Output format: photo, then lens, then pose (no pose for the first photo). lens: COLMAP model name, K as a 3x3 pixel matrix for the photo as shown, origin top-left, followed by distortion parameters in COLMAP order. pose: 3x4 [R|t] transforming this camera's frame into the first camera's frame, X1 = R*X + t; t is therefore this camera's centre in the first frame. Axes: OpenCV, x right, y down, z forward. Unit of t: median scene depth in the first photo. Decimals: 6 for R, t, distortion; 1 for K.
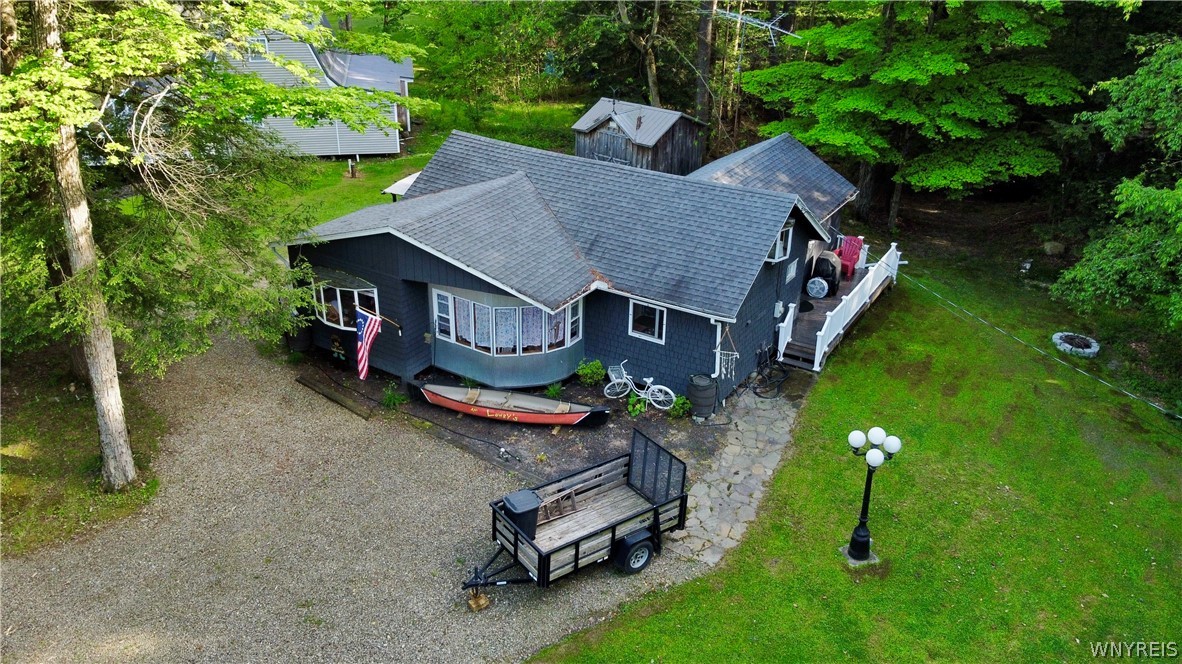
lens RADIAL K [[896.3, 0, 584.5], [0, 896.3, 311.3], [0, 0, 1]] dist [-0.017744, 0.003195]
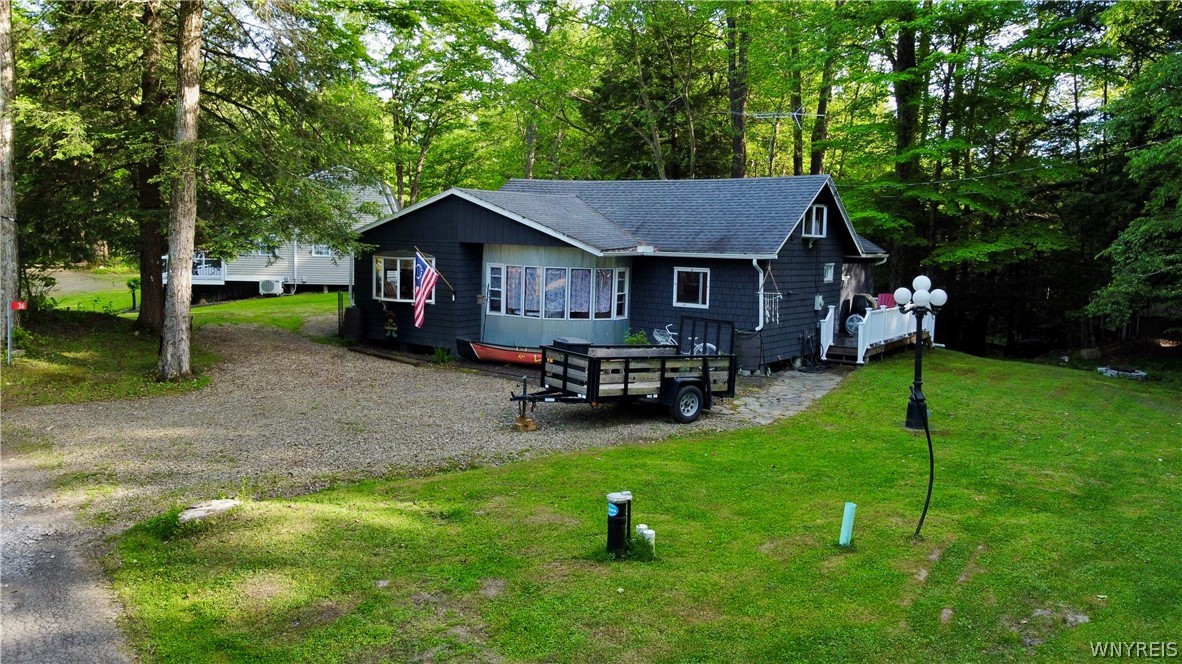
lens RADIAL K [[896.3, 0, 583.1], [0, 896.3, 318.1], [0, 0, 1]] dist [-0.017744, 0.003195]
pose [[0.999048, 0.015381, -0.040813, -0.012156], [-0.028484, 0.938727, -0.343484, 0.399845], [0.033029, 0.344319, 0.938271, 0.033705]]
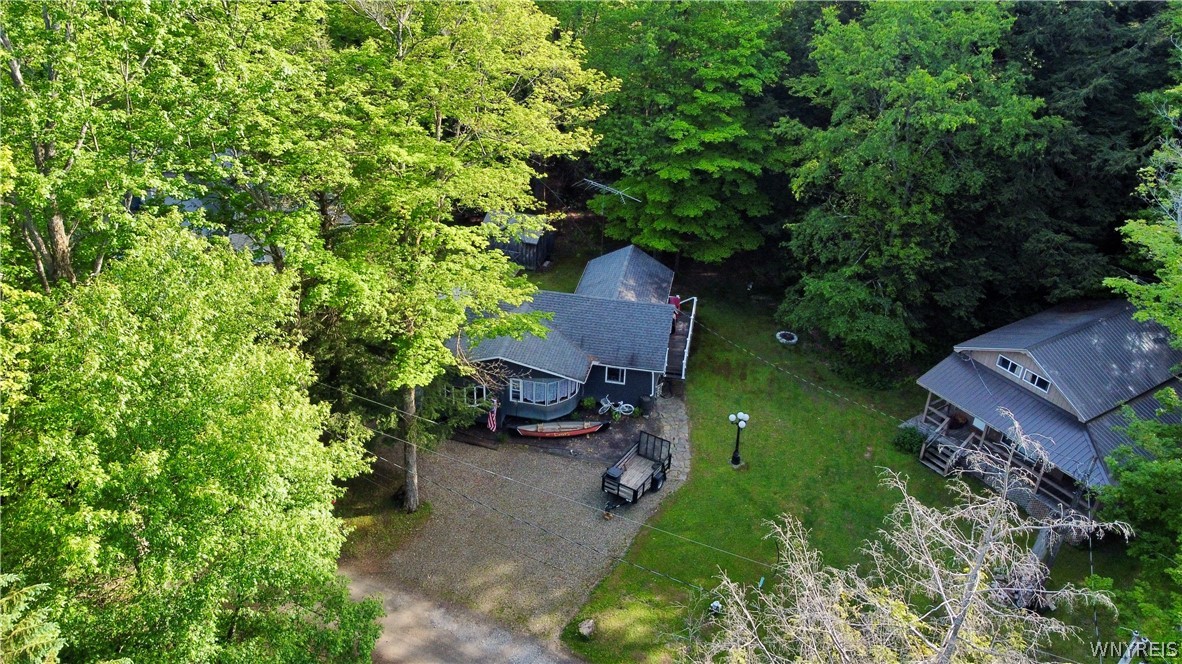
lens RADIAL K [[896.3, 0, 572.2], [0, 896.3, 298.5], [0, 0, 1]] dist [-0.017744, 0.003195]
pose [[0.932815, -0.160855, 0.322462, -0.657591], [0.140312, 0.986354, 0.086135, -0.352653], [-0.331917, -0.035103, 0.942655, -0.908324]]
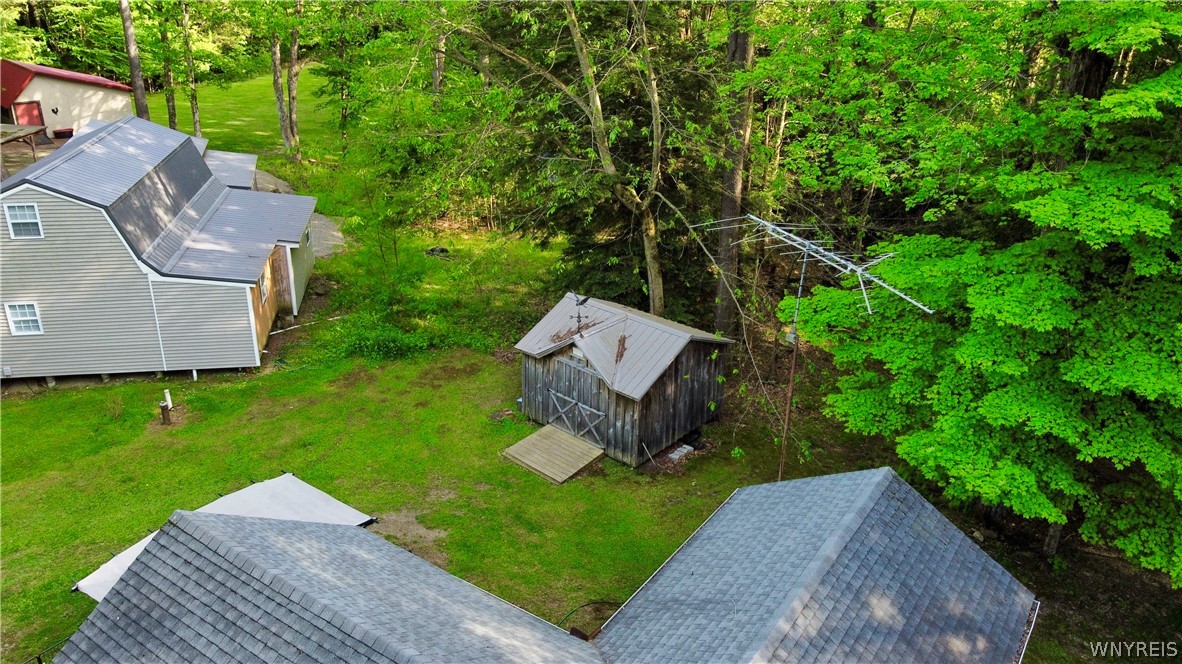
lens RADIAL K [[896.3, 0, 587.3], [0, 896.3, 305.3], [0, 0, 1]] dist [-0.017744, 0.003195]
pose [[0.999413, 0.013455, -0.031503, 0.094840], [-0.015287, 0.998161, -0.058656, -0.341659], [0.030656, 0.059104, 0.997781, 0.648224]]
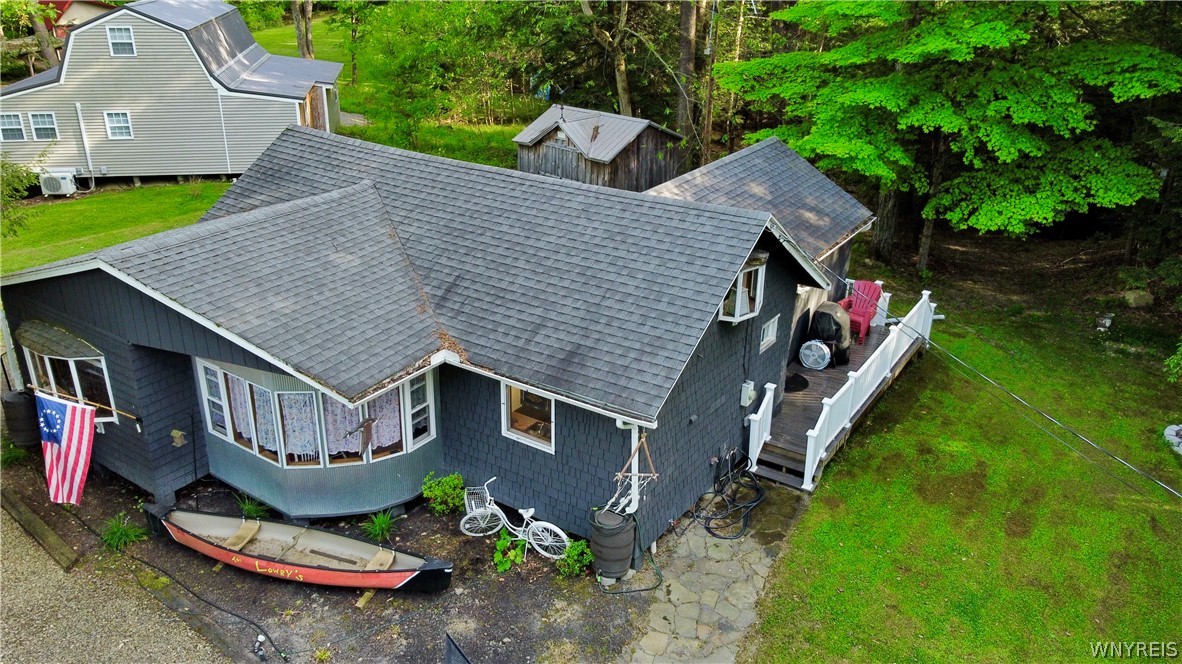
lens RADIAL K [[896.3, 0, 589.0], [0, 896.3, 310.3], [0, 0, 1]] dist [-0.017744, 0.003195]
pose [[0.999718, 0.010075, -0.021506, 0.123551], [-0.011055, 0.998882, -0.045964, -0.033040], [0.021019, 0.046189, 0.998712, 0.375685]]
